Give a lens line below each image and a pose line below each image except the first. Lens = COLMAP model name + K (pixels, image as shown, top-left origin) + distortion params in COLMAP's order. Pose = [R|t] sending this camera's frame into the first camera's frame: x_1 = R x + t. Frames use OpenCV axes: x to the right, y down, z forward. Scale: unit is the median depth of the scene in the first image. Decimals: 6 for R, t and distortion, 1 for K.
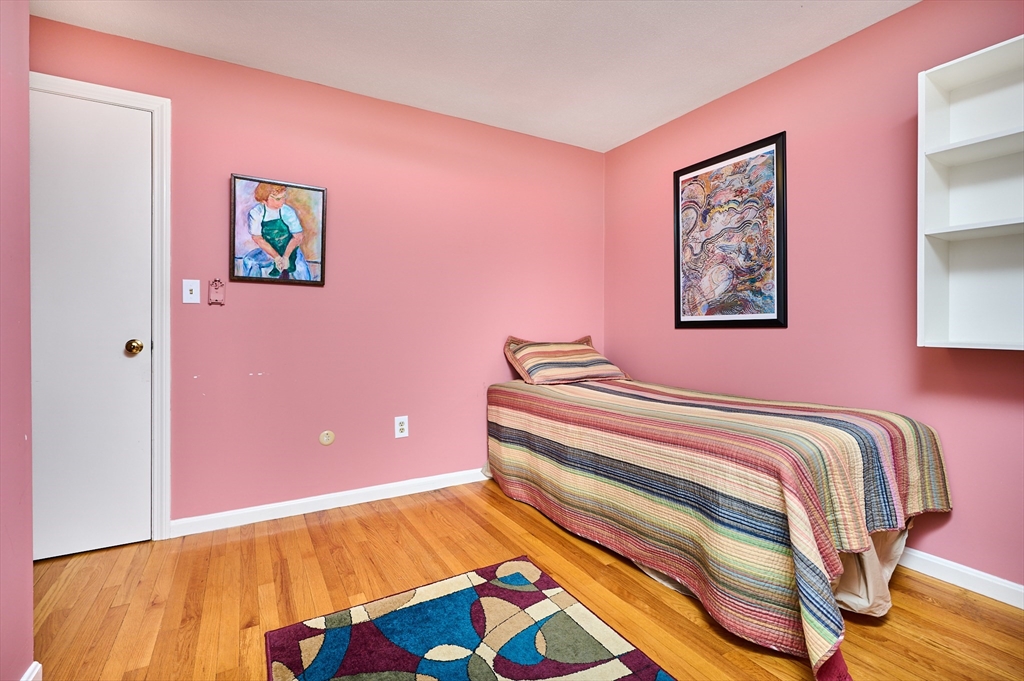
lens RADIAL K [[456.6, 0, 512.7], [0, 456.6, 334.2], [0, 0, 1]] dist [0.000409, 0.000032]
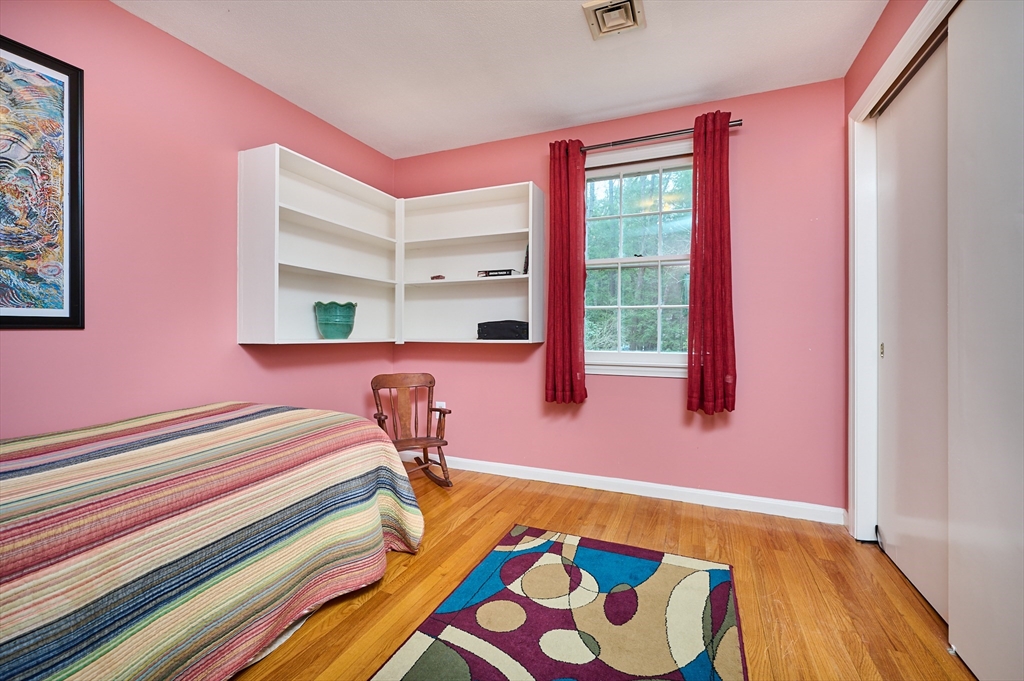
lens RADIAL K [[429.5, 0, 513.2], [0, 429.5, 333.0], [0, 0, 1]] dist [-0.000171, 0.000030]
pose [[-0.595338, -0.006872, 0.803446, -0.393357], [0.006669, 0.999887, 0.013494, -0.012346], [-0.803448, 0.013391, -0.595225, 0.828149]]
